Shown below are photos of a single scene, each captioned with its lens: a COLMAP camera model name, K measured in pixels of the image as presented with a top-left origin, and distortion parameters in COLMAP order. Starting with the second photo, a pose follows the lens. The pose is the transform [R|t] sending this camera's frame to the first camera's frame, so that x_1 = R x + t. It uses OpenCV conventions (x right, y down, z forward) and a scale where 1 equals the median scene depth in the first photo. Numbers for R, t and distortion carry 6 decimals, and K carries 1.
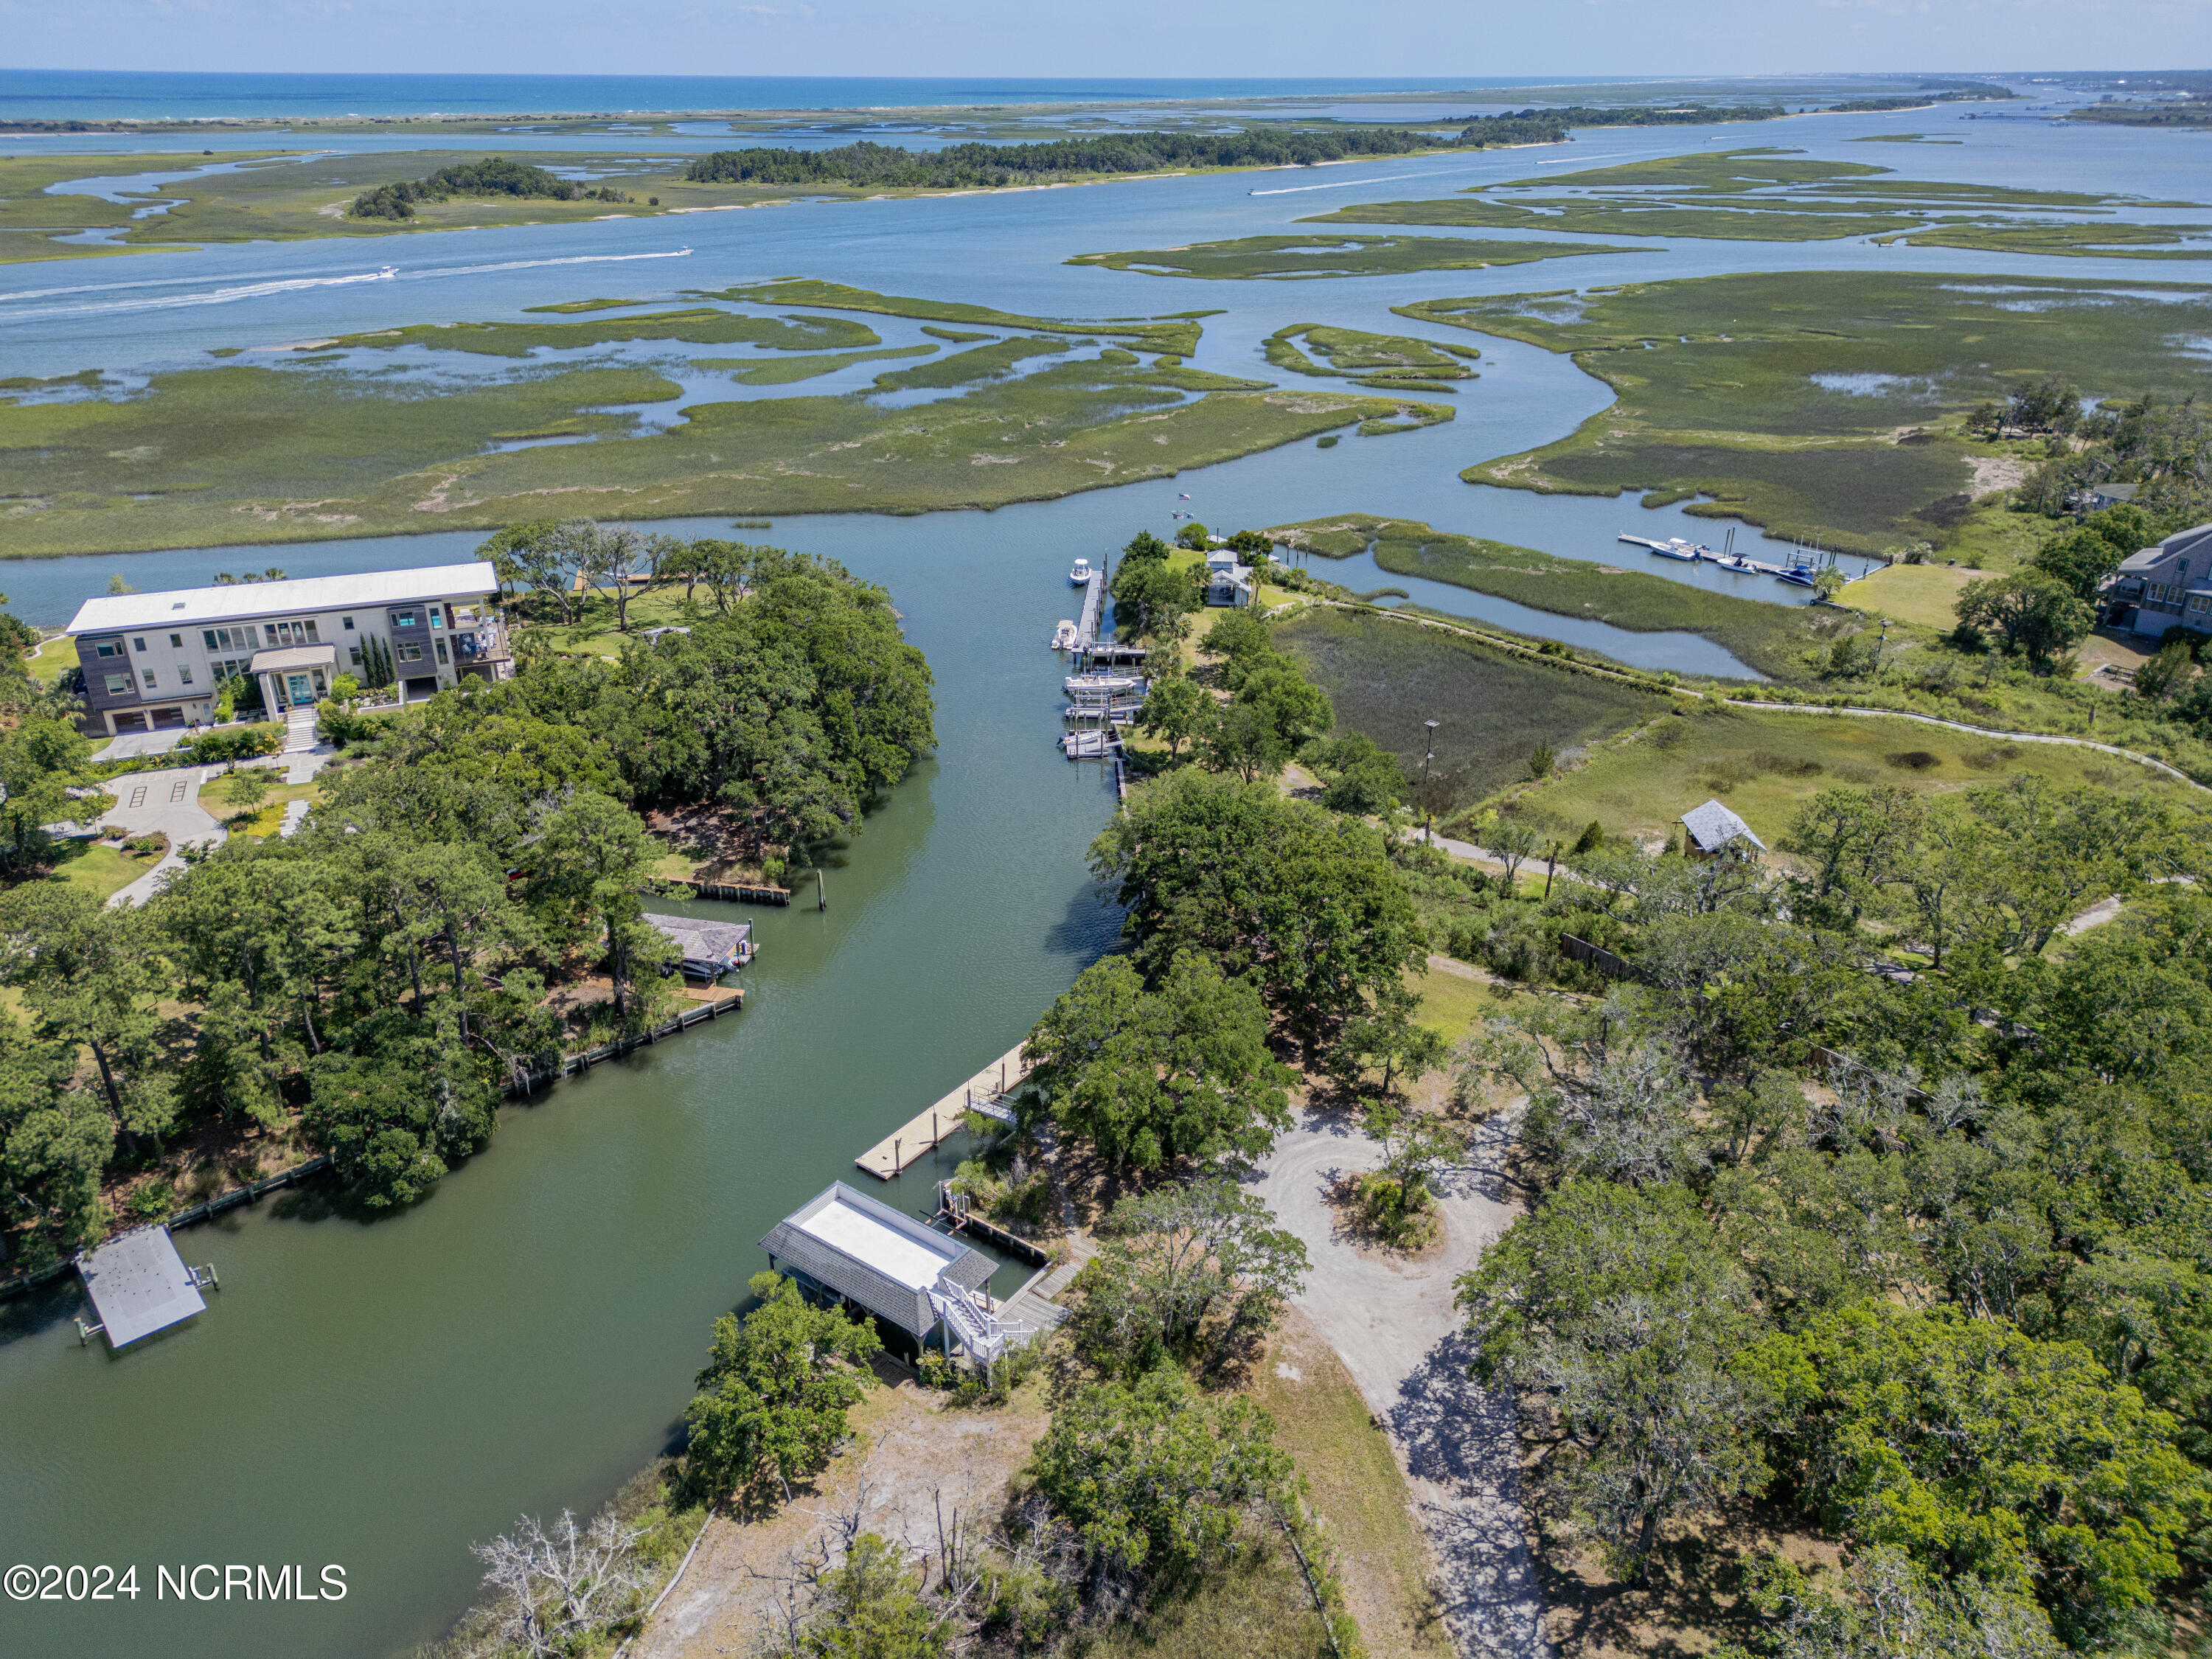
lens RADIAL K [[1544.3, 0, 1096.0], [0, 1544.3, 822.8], [0, 0, 1]] dist [0.069946, -0.060460]
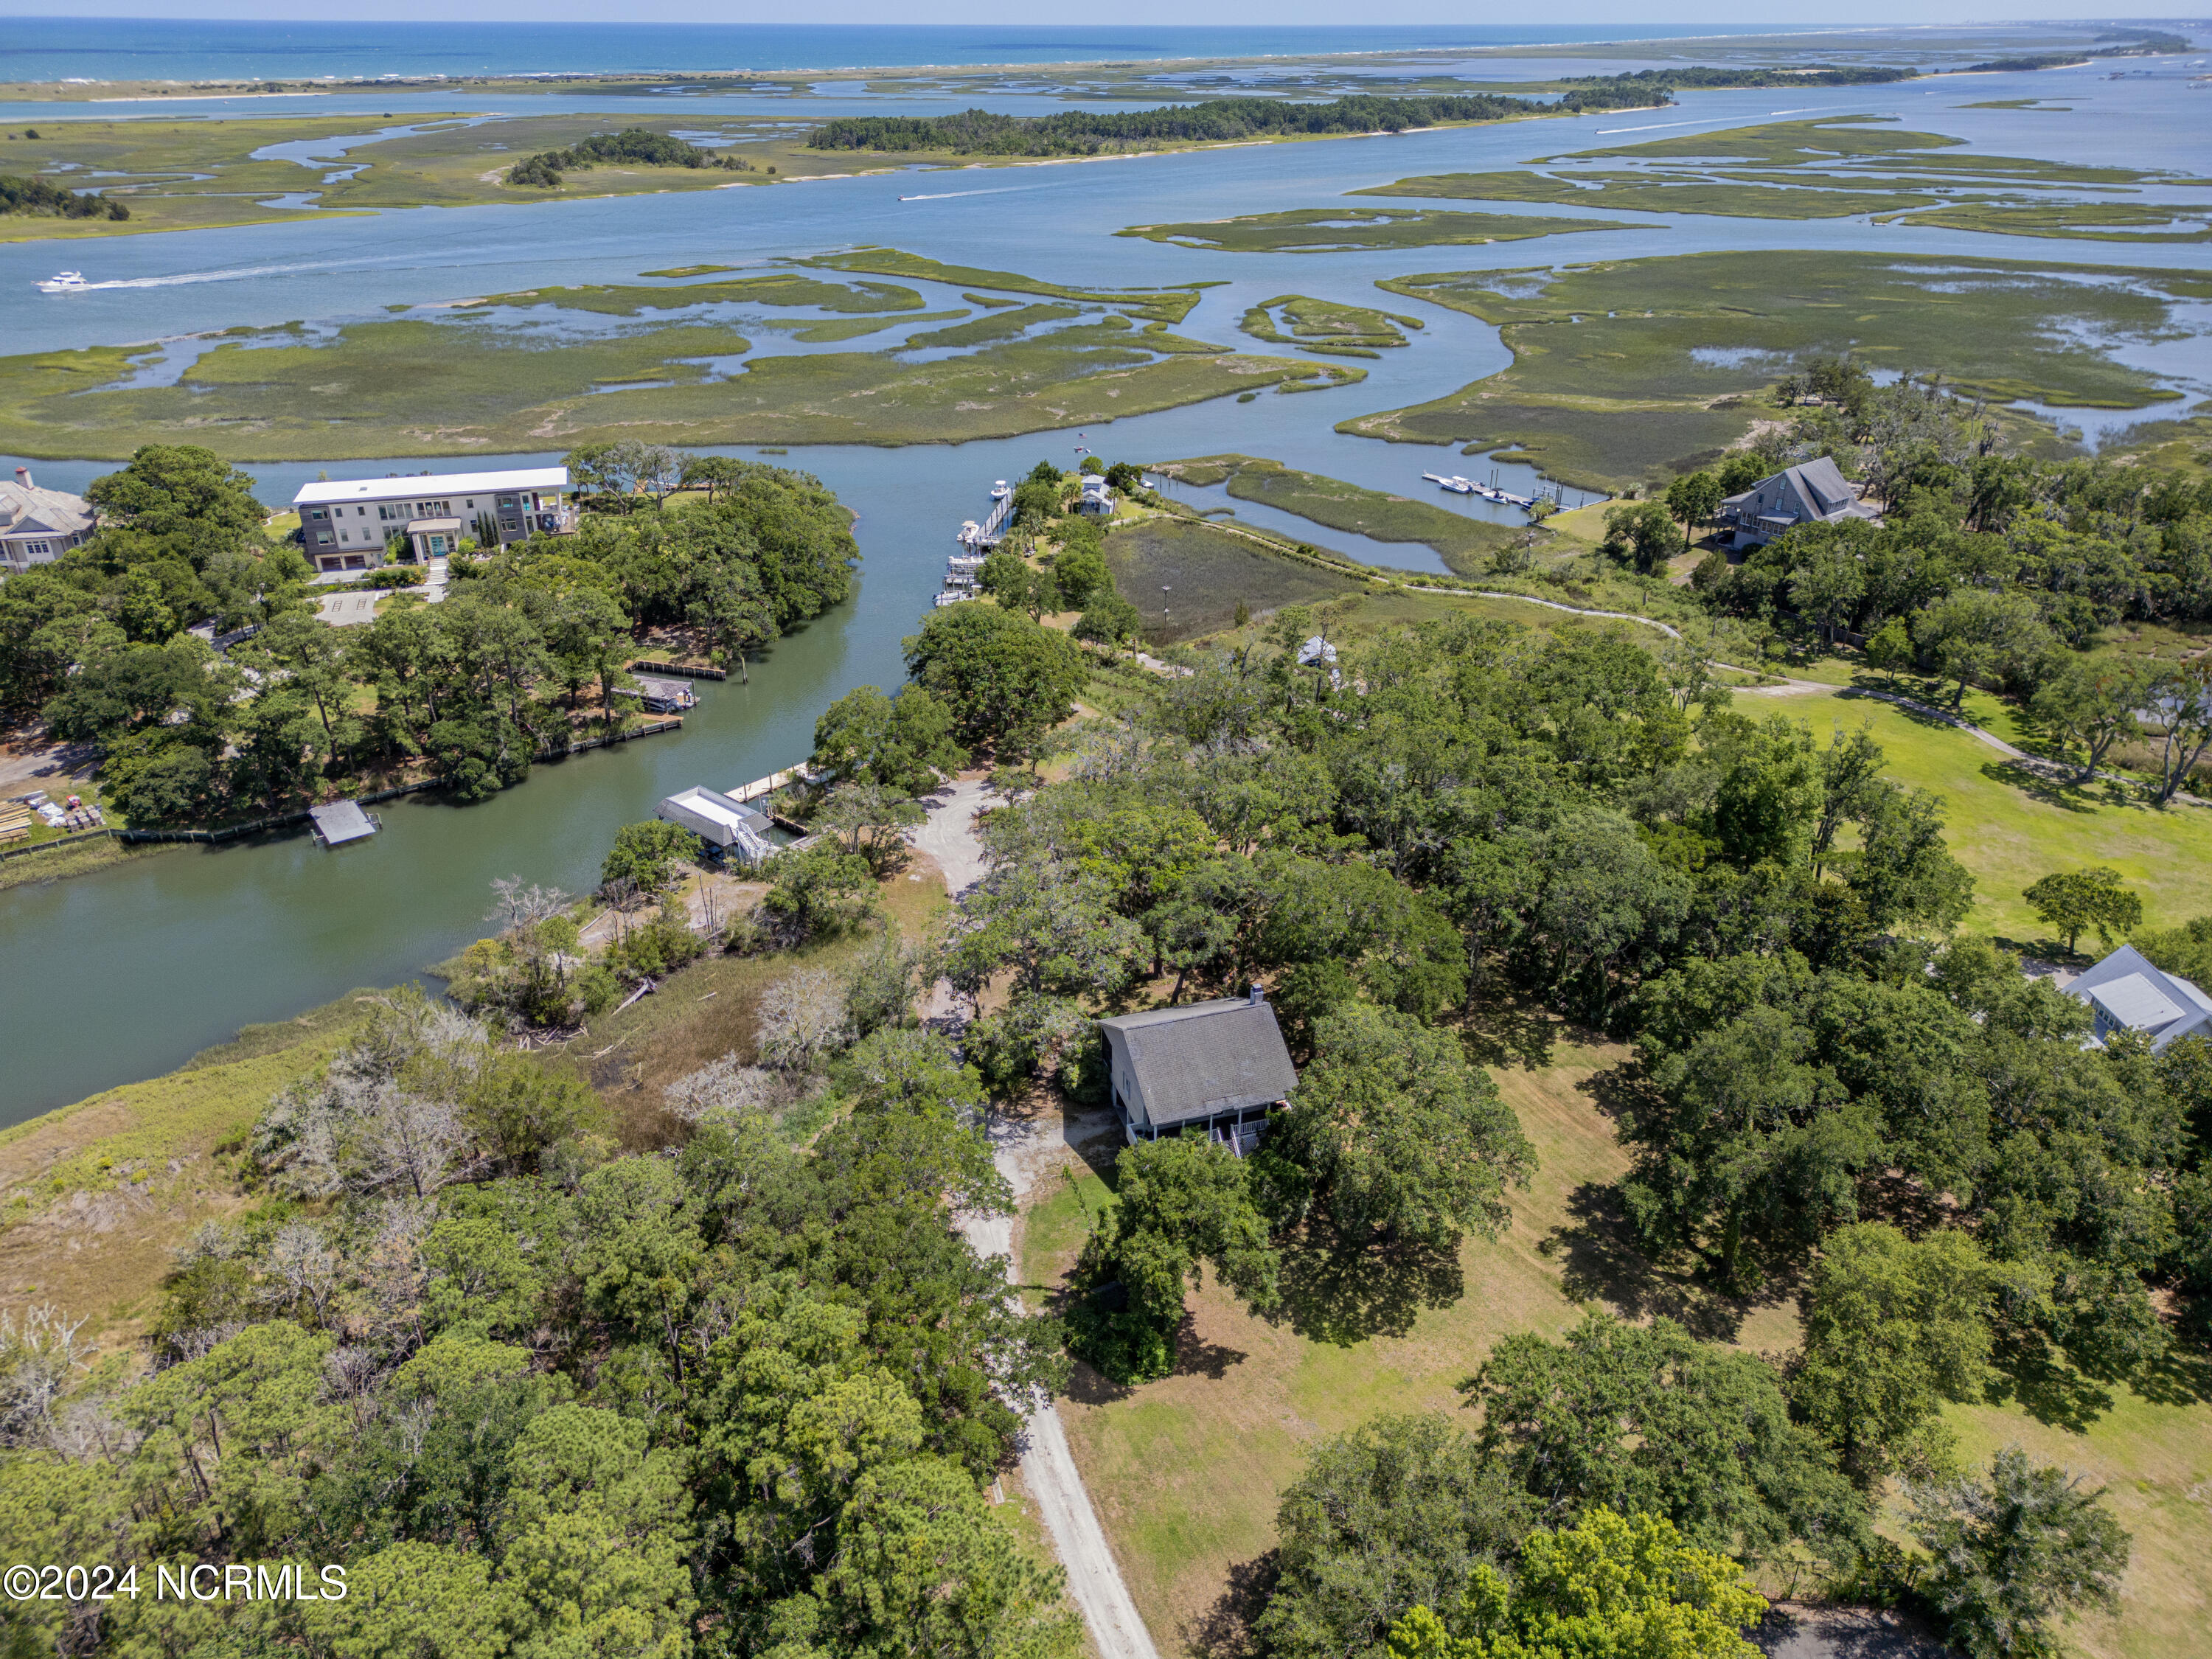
lens RADIAL K [[1544.3, 0, 1096.0], [0, 1544.3, 822.8], [0, 0, 1]] dist [0.069946, -0.060460]
pose [[0.995883, 0.041005, -0.080838, 0.129842], [-0.038733, 0.998815, 0.029479, 0.056384], [0.081951, -0.026226, 0.996291, -0.231588]]
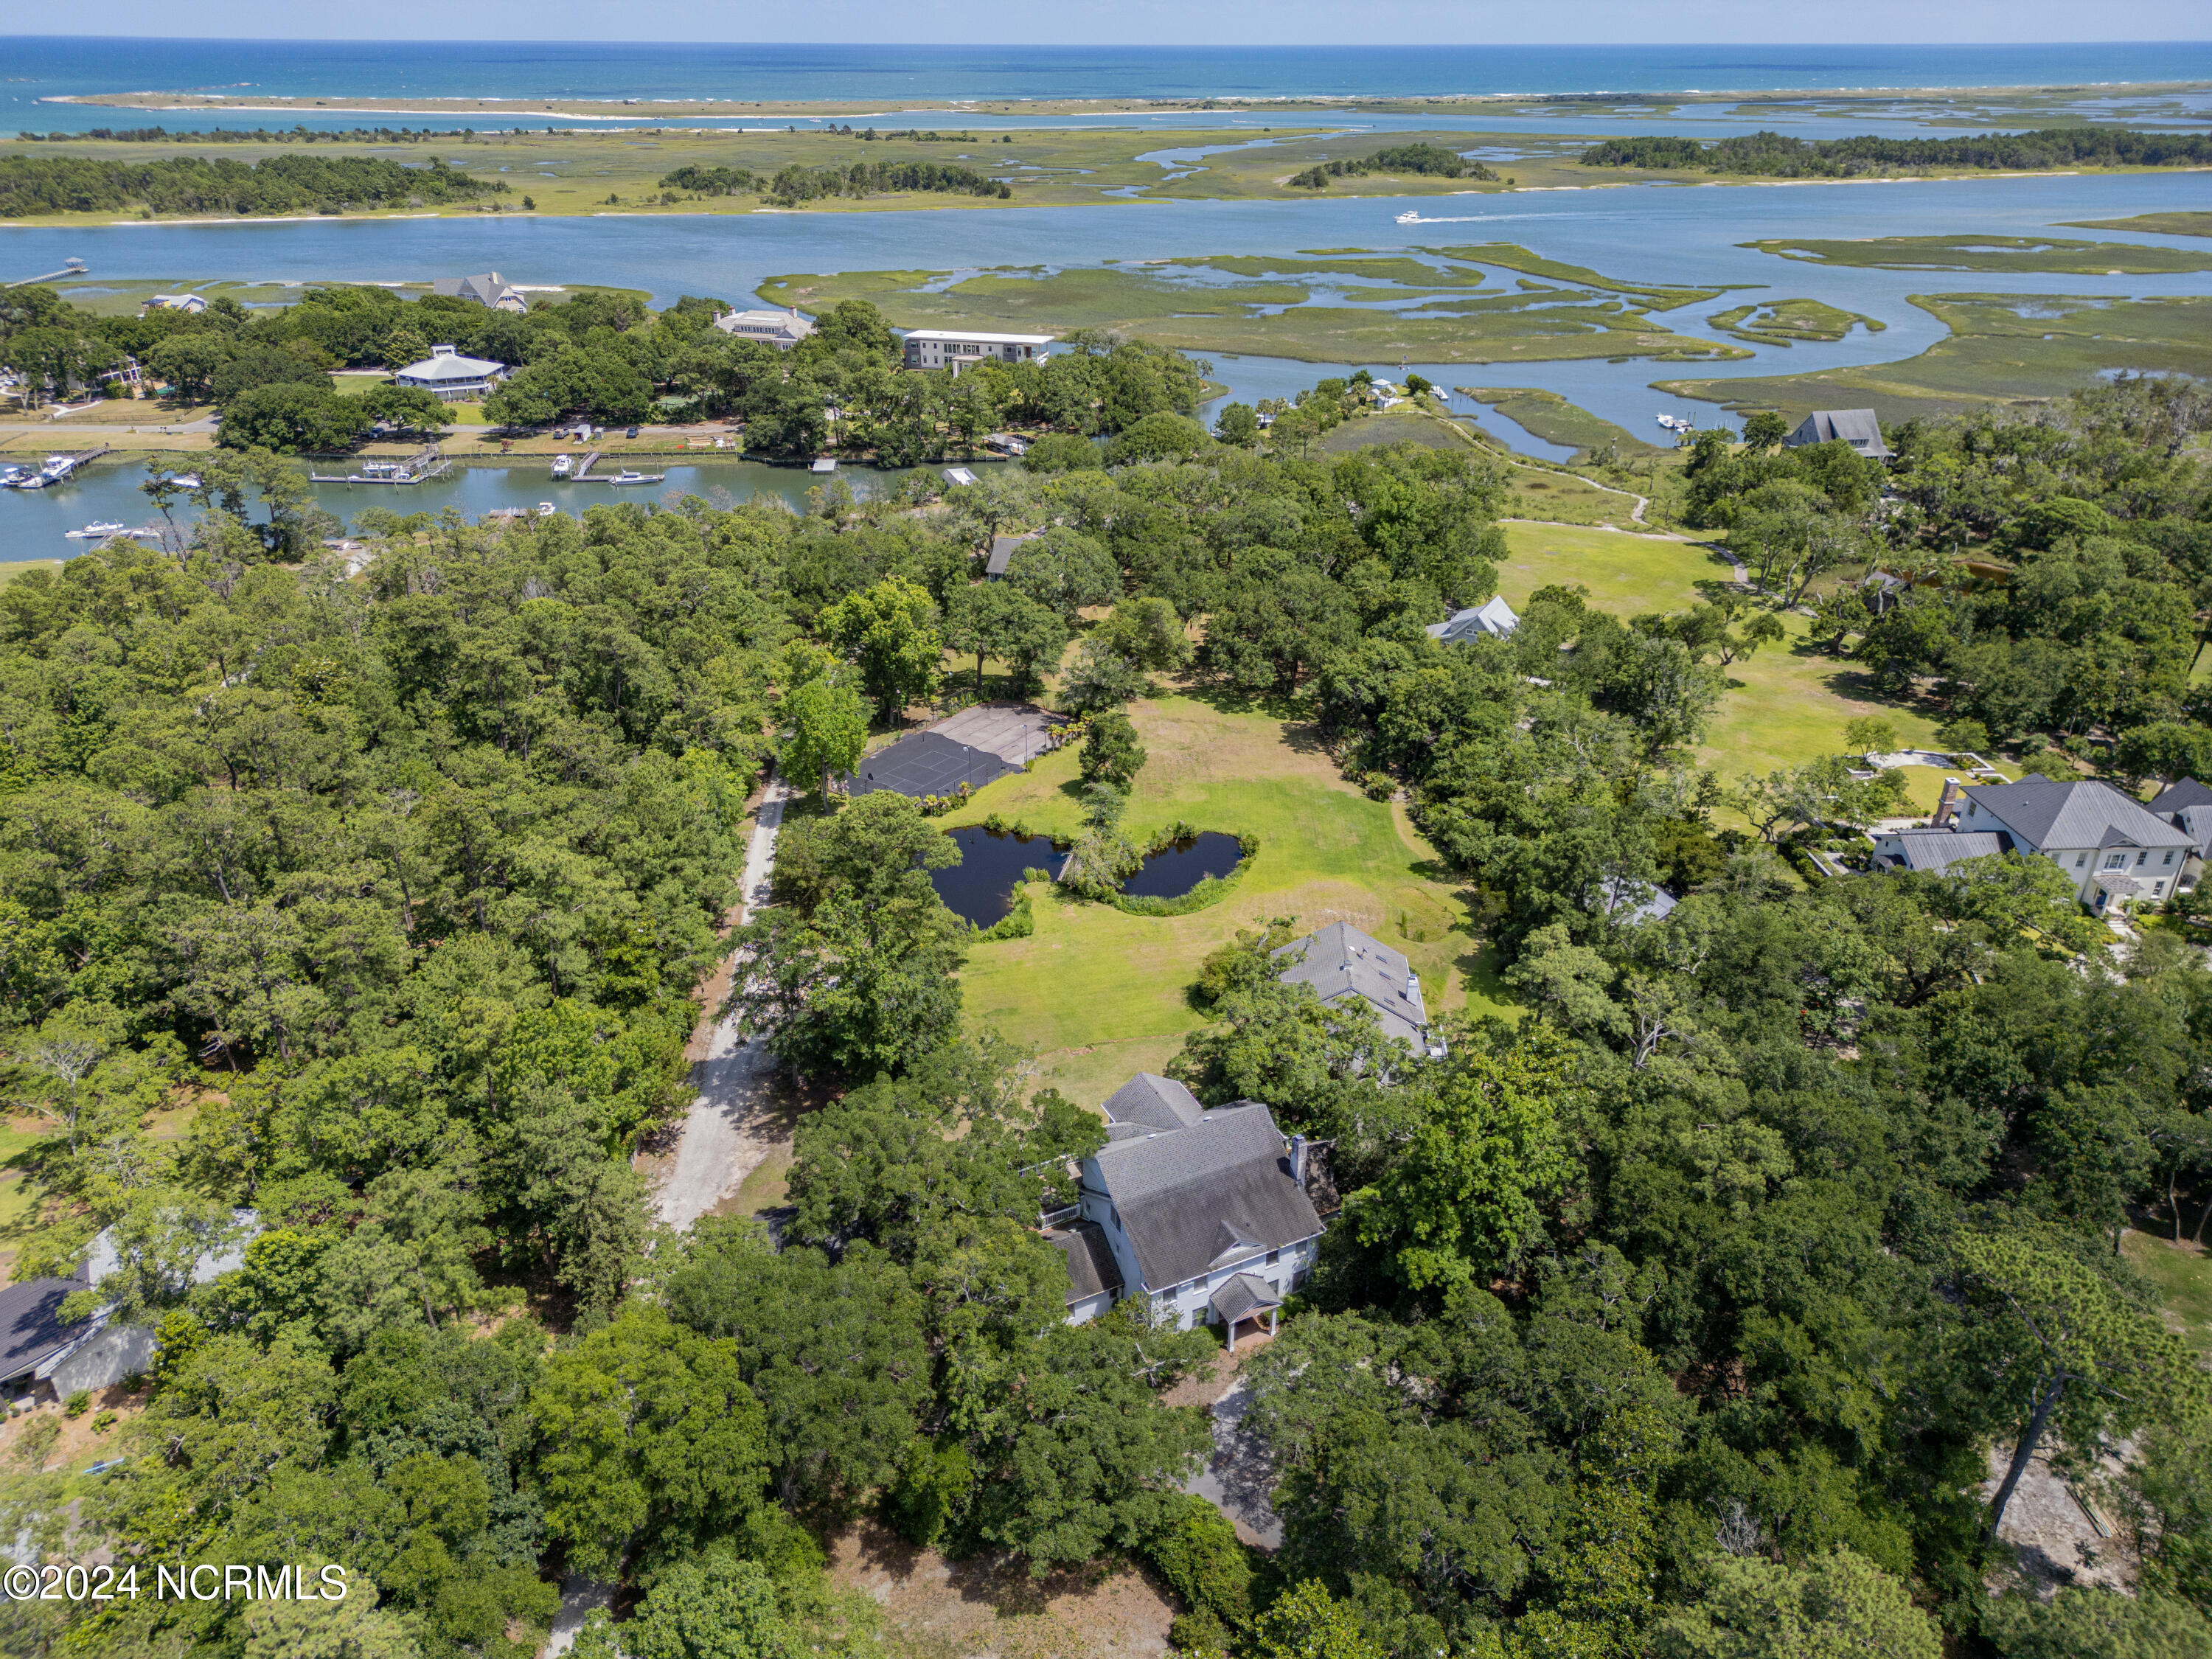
lens RADIAL K [[1559.9, 0, 1108.5], [0, 1559.9, 827.6], [0, 0, 1]] dist [0.063589, -0.050242]
pose [[0.806229, 0.266033, -0.528415, 0.628487], [-0.257488, 0.961946, 0.091434, 0.172767], [0.532631, 0.062344, 0.844048, -0.516452]]
